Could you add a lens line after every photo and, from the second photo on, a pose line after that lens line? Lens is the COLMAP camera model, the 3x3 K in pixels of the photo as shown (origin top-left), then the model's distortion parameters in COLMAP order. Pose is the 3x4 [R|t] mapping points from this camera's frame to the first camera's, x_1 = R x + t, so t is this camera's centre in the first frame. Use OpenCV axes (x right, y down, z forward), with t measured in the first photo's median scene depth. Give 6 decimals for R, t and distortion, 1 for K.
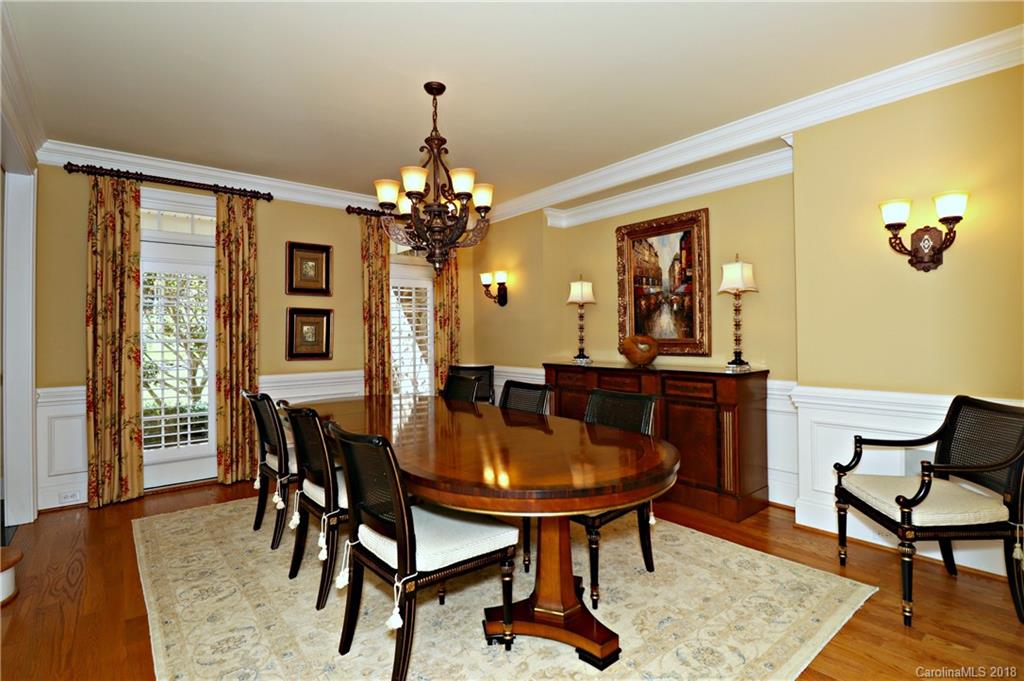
lens RADIAL K [[481.9, 0, 510.9], [0, 481.9, 330.2], [0, 0, 1]] dist [-0.003240, -0.011837]
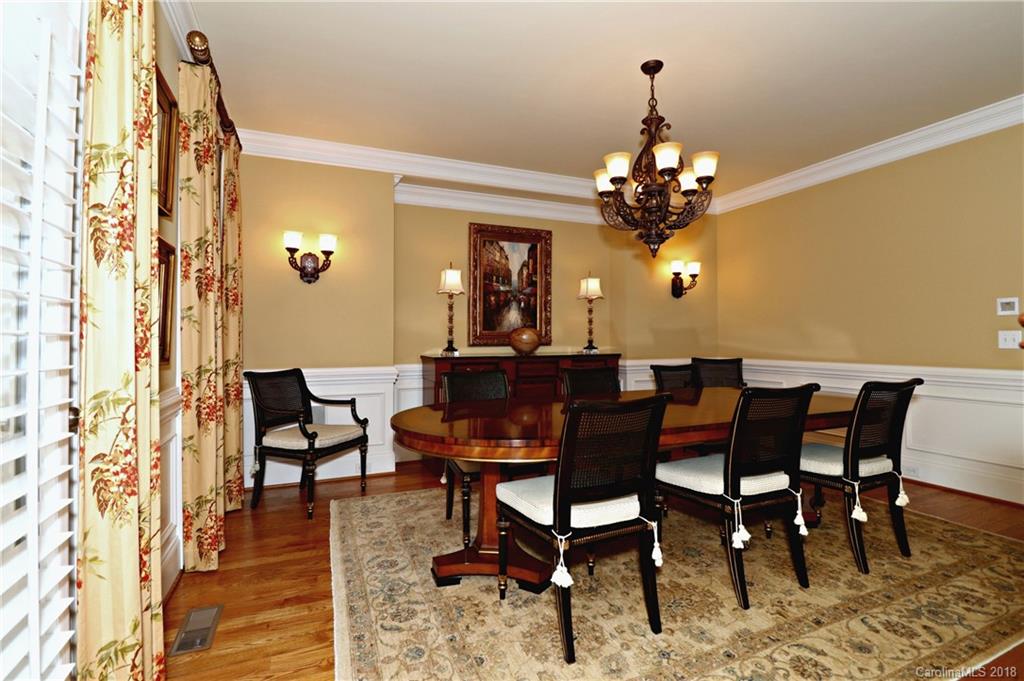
lens RADIAL K [[481.9, 0, 510.9], [0, 481.9, 330.2], [0, 0, 1]] dist [-0.003240, -0.011837]
pose [[0.287513, 0.025766, 0.957430, -0.802859], [-0.009617, 0.999665, -0.024015, 0.043251], [-0.957729, -0.002303, 0.287664, 0.679687]]
